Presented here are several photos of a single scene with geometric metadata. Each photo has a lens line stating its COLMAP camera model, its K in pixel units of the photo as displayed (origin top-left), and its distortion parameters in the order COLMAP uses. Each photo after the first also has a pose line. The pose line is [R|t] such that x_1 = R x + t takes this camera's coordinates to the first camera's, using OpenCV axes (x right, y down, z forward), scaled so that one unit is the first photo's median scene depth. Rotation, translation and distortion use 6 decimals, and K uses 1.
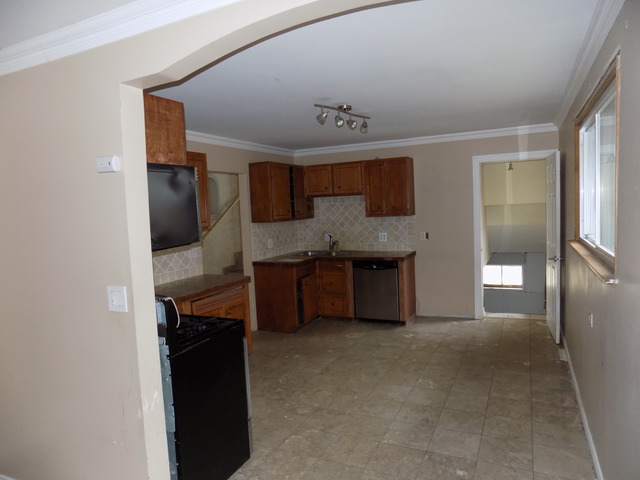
lens RADIAL K [[431.5, 0, 321.9], [0, 431.5, 237.8], [0, 0, 1]] dist [-0.078890, 0.079465]
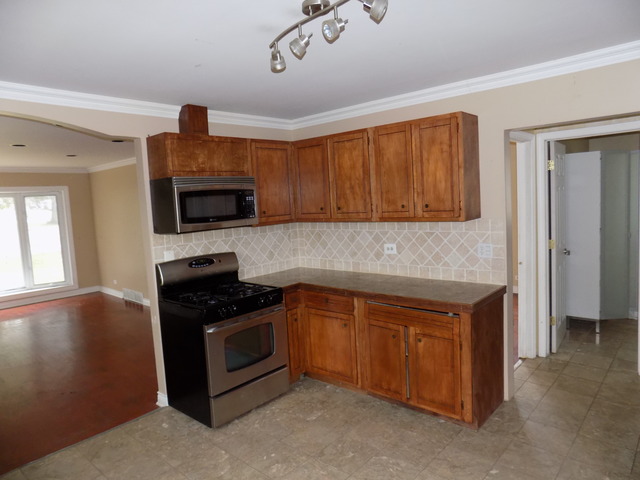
lens RADIAL K [[431.5, 0, 321.9], [0, 431.5, 237.8], [0, 0, 1]] dist [-0.078890, 0.079465]
pose [[-0.276576, 0.149044, -0.949364, 0.371253], [-0.005018, 0.987662, 0.156518, -0.080838], [0.960979, 0.048053, -0.272416, 0.777420]]
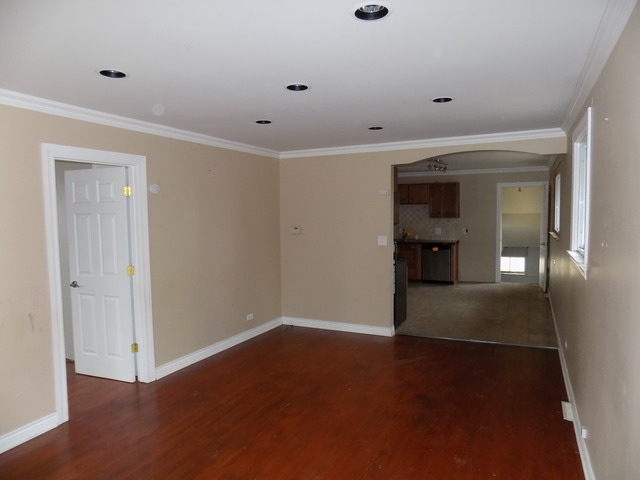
lens RADIAL K [[431.5, 0, 321.9], [0, 431.5, 237.8], [0, 0, 1]] dist [-0.078890, 0.079465]
pose [[0.999488, 0.031609, -0.004962, -0.310757], [-0.031673, 0.999408, -0.013435, 0.064586], [0.004534, 0.013585, 0.999897, -0.653461]]
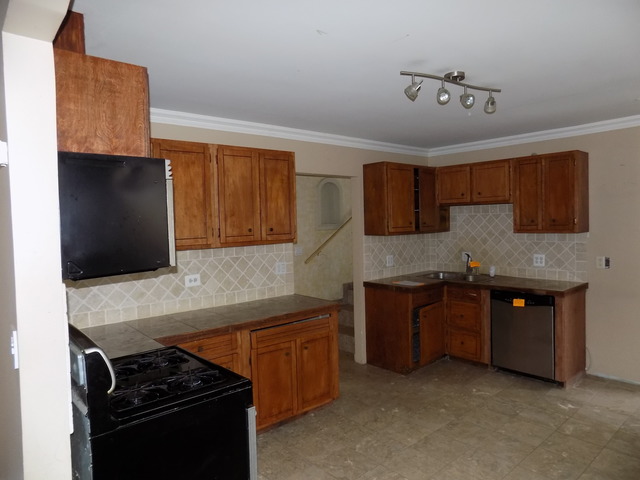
lens RADIAL K [[431.5, 0, 321.9], [0, 431.5, 237.8], [0, 0, 1]] dist [-0.078890, 0.079465]
pose [[0.920290, 0.038159, -0.389371, 0.089739], [-0.045471, 0.998920, -0.009575, -0.018358], [0.388585, 0.026517, 0.921031, 0.197144]]
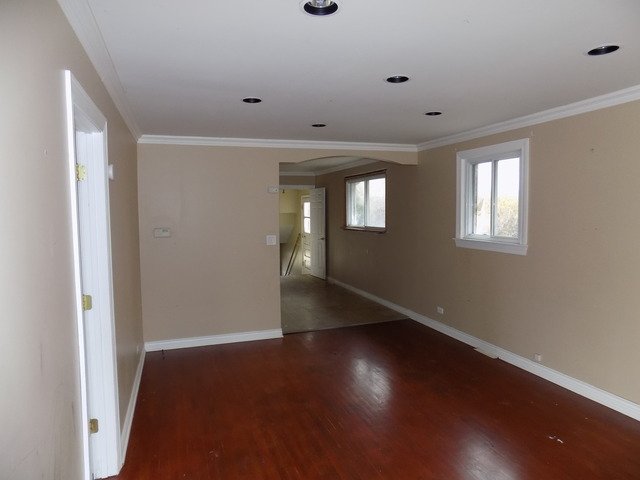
lens RADIAL K [[431.5, 0, 321.9], [0, 431.5, 237.8], [0, 0, 1]] dist [-0.078890, 0.079465]
pose [[0.708643, -0.008745, 0.705513, -0.785004], [0.031083, 0.999339, -0.018835, 0.069631], [-0.704883, 0.035277, 0.708446, -0.416789]]
